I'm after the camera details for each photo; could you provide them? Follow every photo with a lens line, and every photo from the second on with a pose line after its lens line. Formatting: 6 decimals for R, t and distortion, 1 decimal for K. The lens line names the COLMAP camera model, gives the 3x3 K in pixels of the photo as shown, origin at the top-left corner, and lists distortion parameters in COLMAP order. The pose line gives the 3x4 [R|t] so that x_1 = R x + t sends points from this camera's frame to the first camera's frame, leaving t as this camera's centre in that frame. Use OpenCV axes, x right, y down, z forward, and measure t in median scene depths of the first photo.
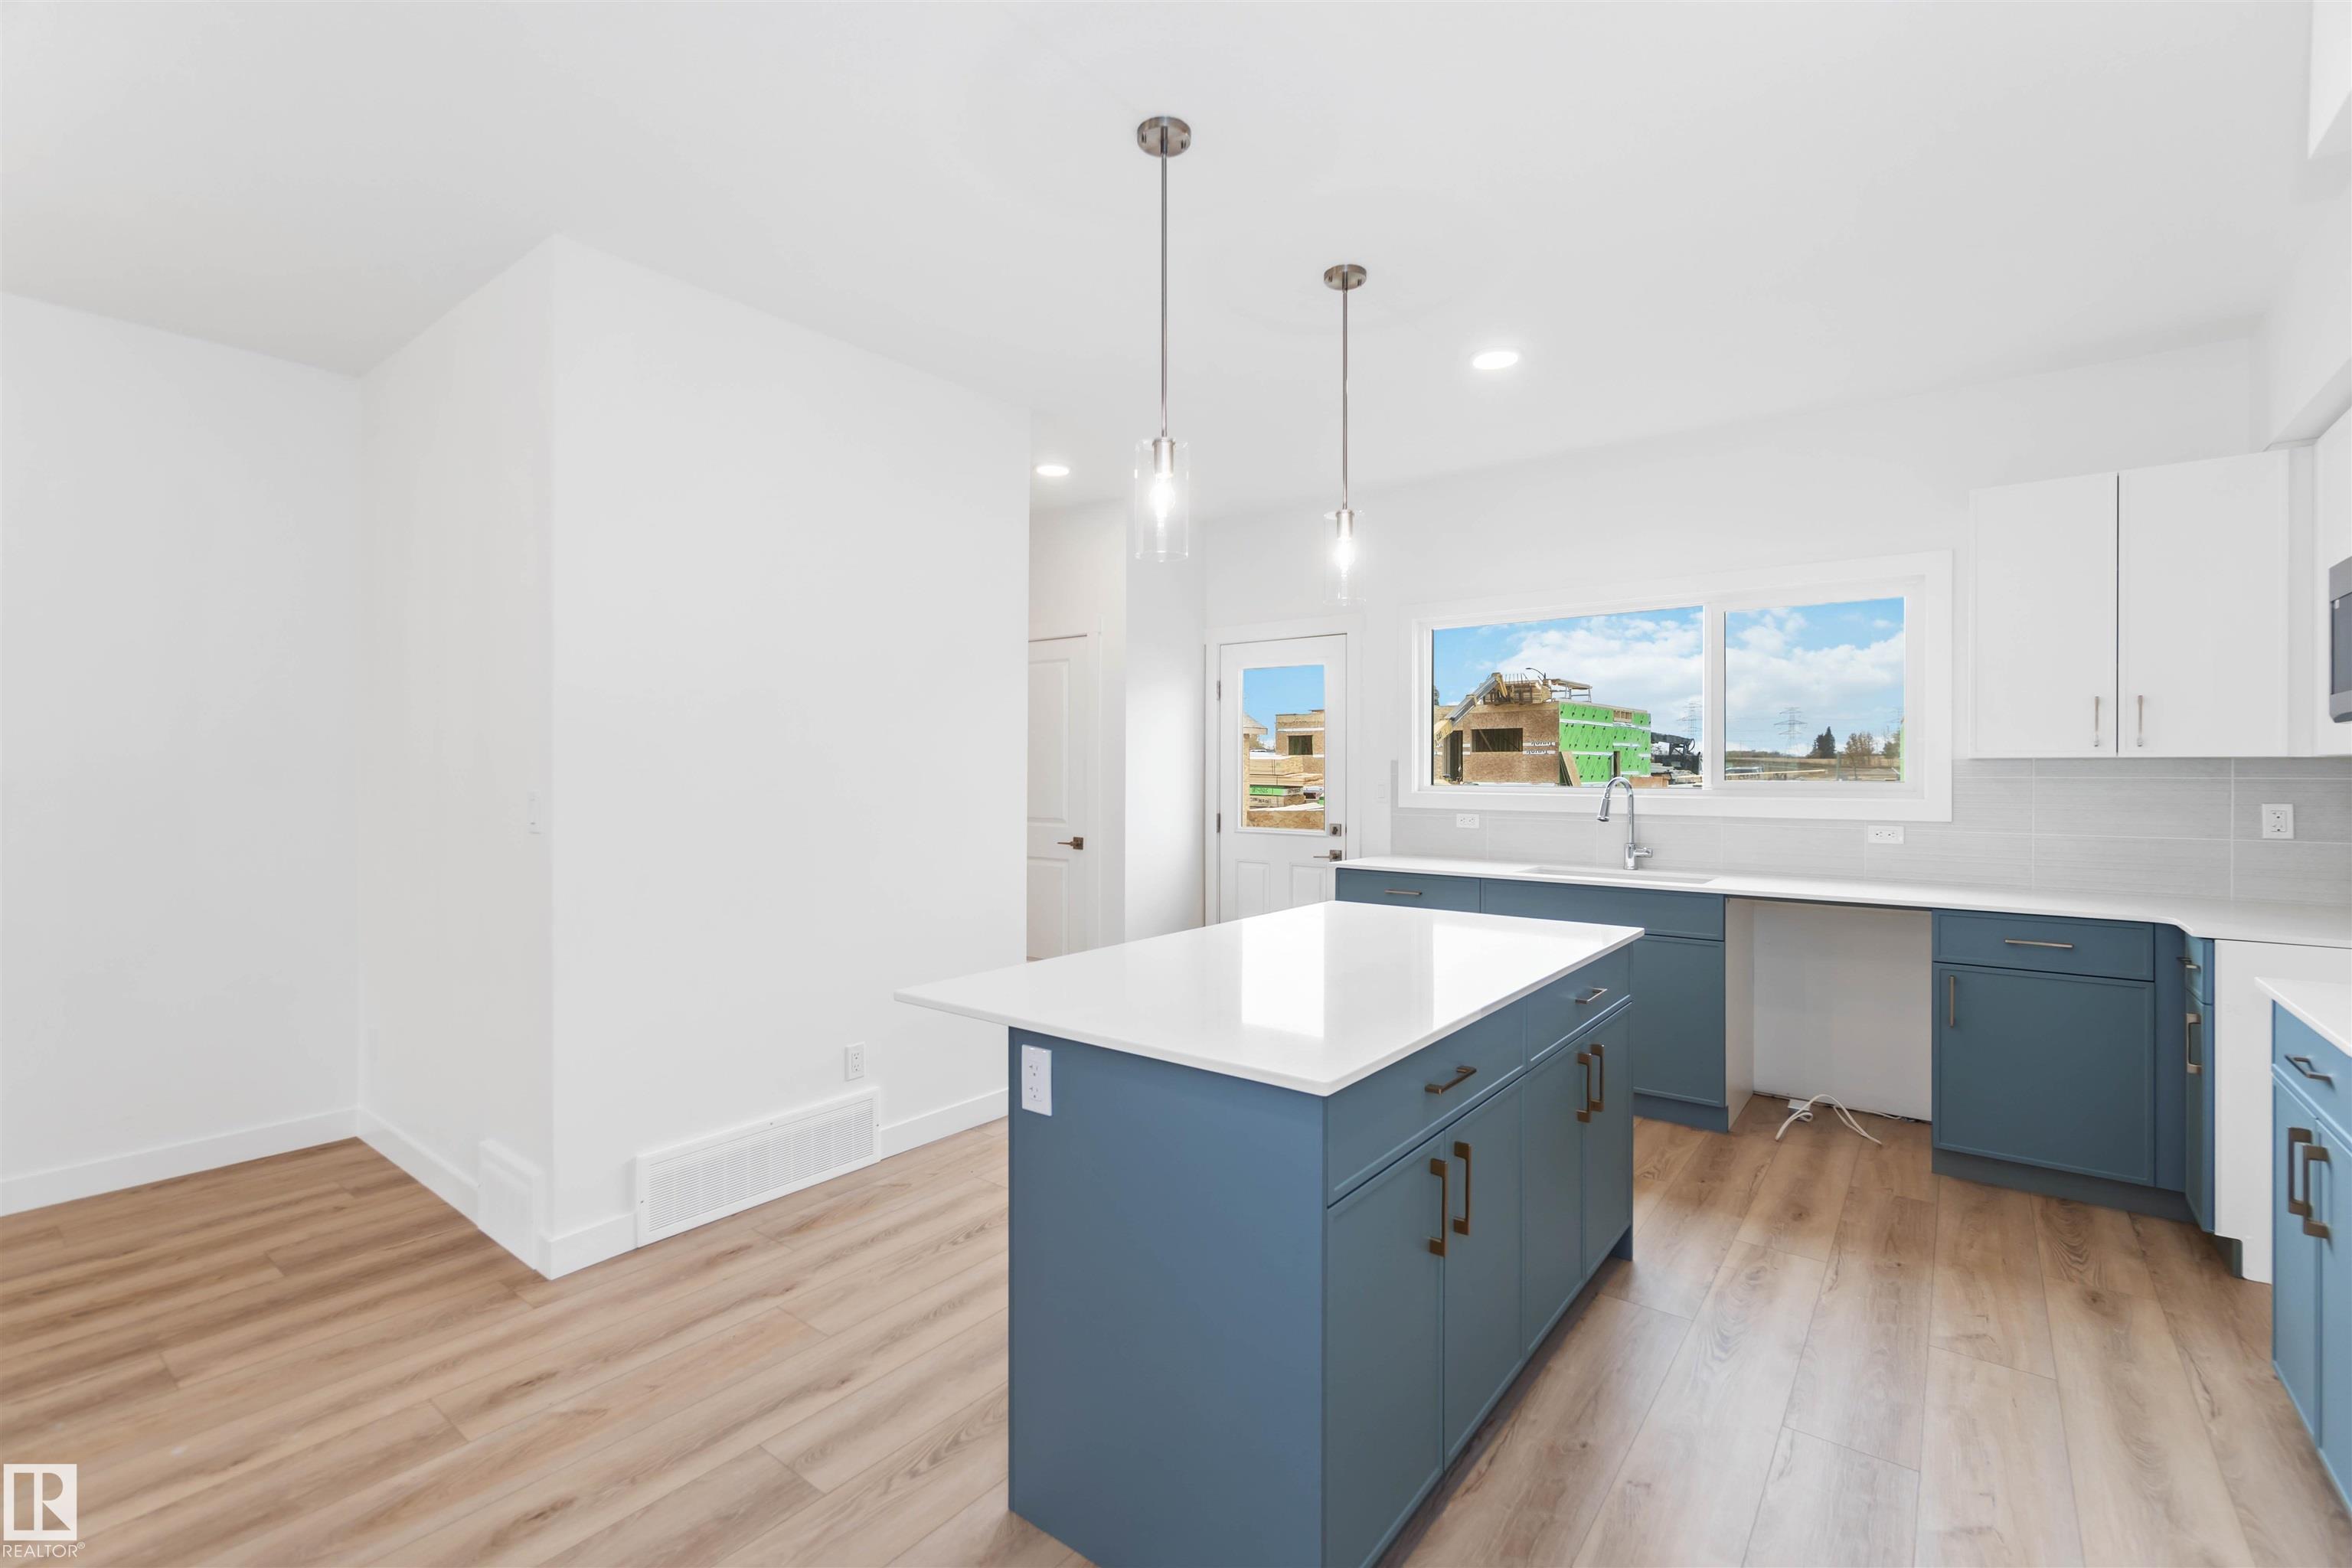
lens RADIAL K [[1029.3, 0, 1169.2], [0, 1029.3, 769.6], [0, 0, 1]] dist [-0.001828, 0.000229]
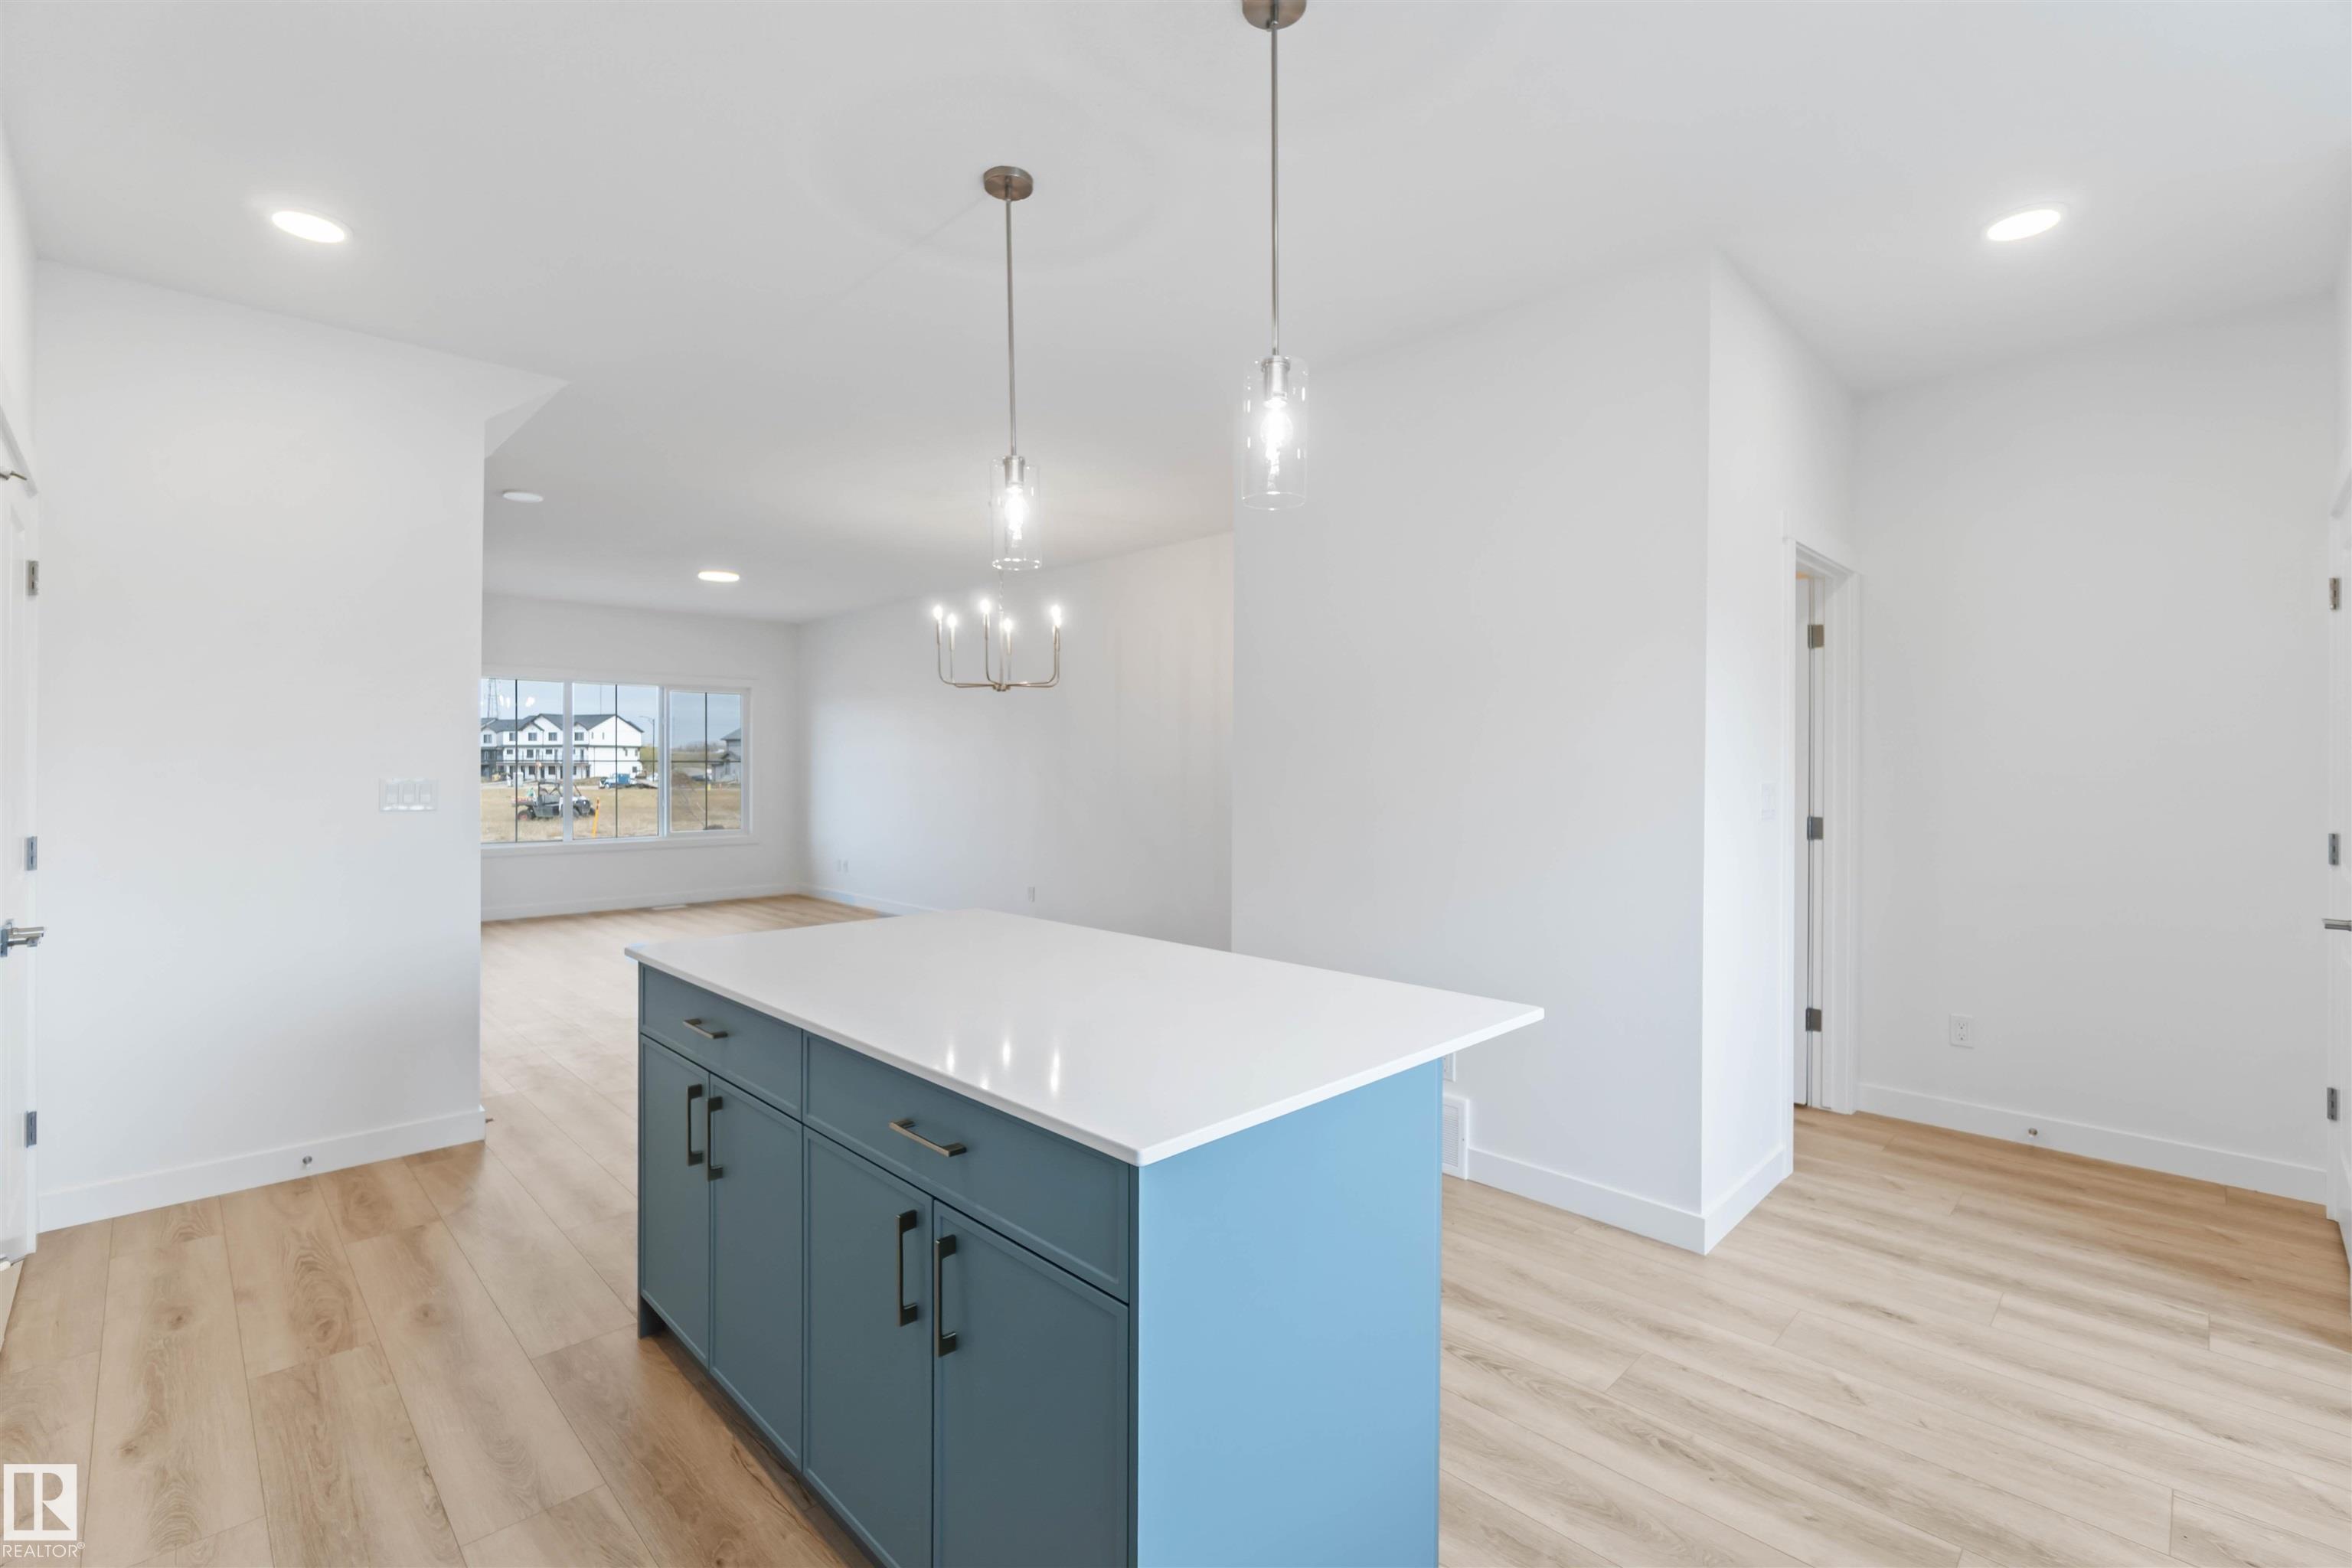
lens RADIAL K [[1029.3, 0, 1169.2], [0, 1029.3, 769.6], [0, 0, 1]] dist [-0.001828, 0.000229]
pose [[-0.137134, 0.001565, -0.990551, 0.483106], [-0.002724, 0.999994, 0.001957, 0.003474], [0.990549, 0.002967, -0.137129, 0.603786]]
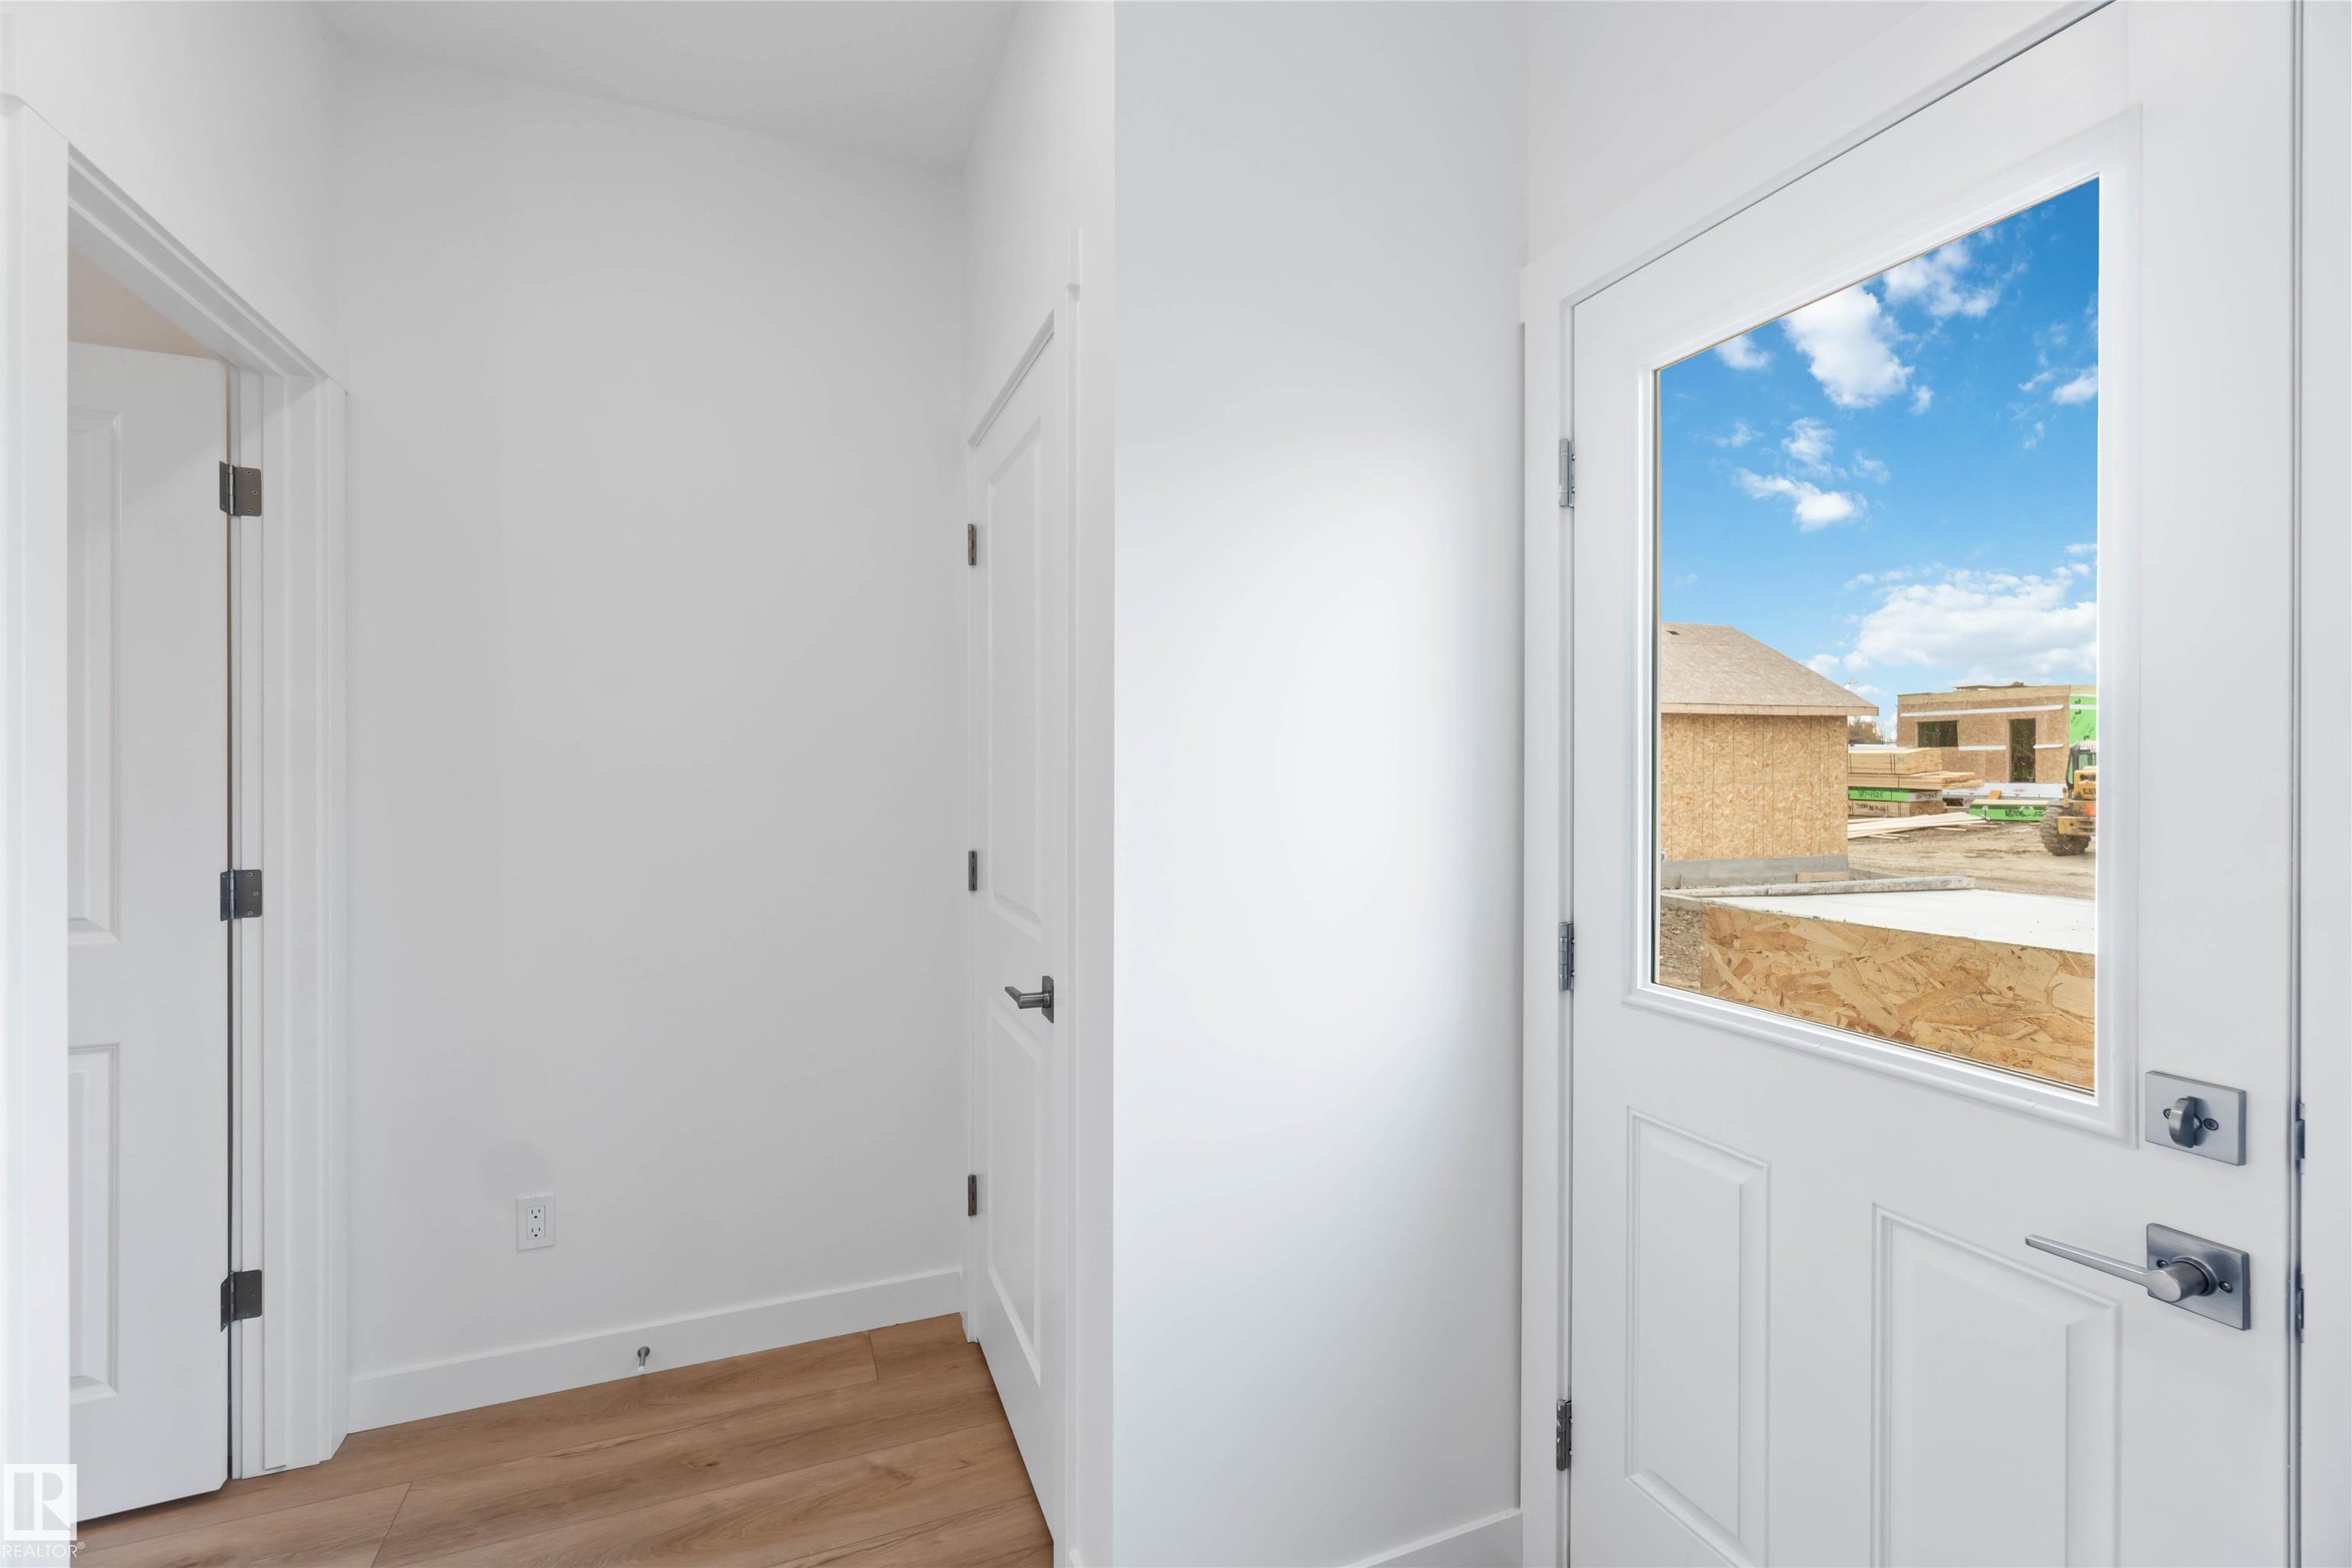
lens RADIAL K [[1011.9, 0, 1167.7], [0, 1011.9, 770.6], [0, 0, 1]] dist [-0.002803, -0.000007]
pose [[0.865636, 0.003481, -0.500662, 0.106297], [-0.001488, 0.999989, 0.004380, 0.001652], [0.500672, -0.003047, 0.865632, 0.838589]]
